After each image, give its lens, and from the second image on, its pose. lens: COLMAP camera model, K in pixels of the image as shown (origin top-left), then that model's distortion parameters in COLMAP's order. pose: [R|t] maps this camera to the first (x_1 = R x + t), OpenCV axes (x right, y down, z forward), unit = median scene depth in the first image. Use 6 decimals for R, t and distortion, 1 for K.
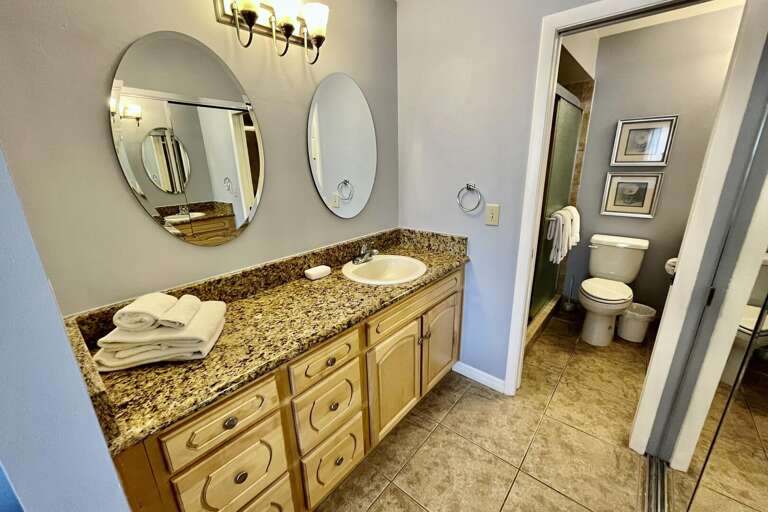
lens RADIAL K [[310.0, 0, 384.4], [0, 310.0, 255.4], [0, 0, 1]] dist [-0.003627, -0.000084]
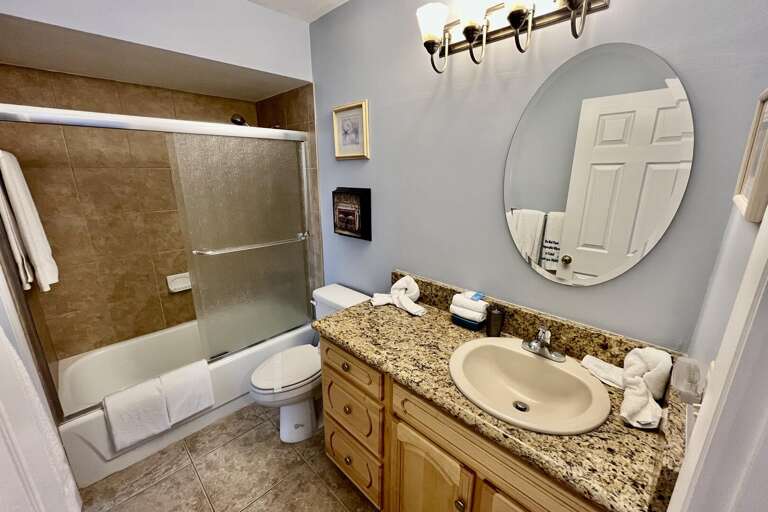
lens RADIAL K [[310.0, 0, 382.8], [0, 310.0, 259.6], [0, 0, 1]] dist [-0.003627, -0.000084]
pose [[-0.068143, 0.269705, -0.960529, 0.568052], [-0.289119, 0.916116, 0.277746, -0.265228], [0.954865, 0.296633, 0.015550, 0.671722]]
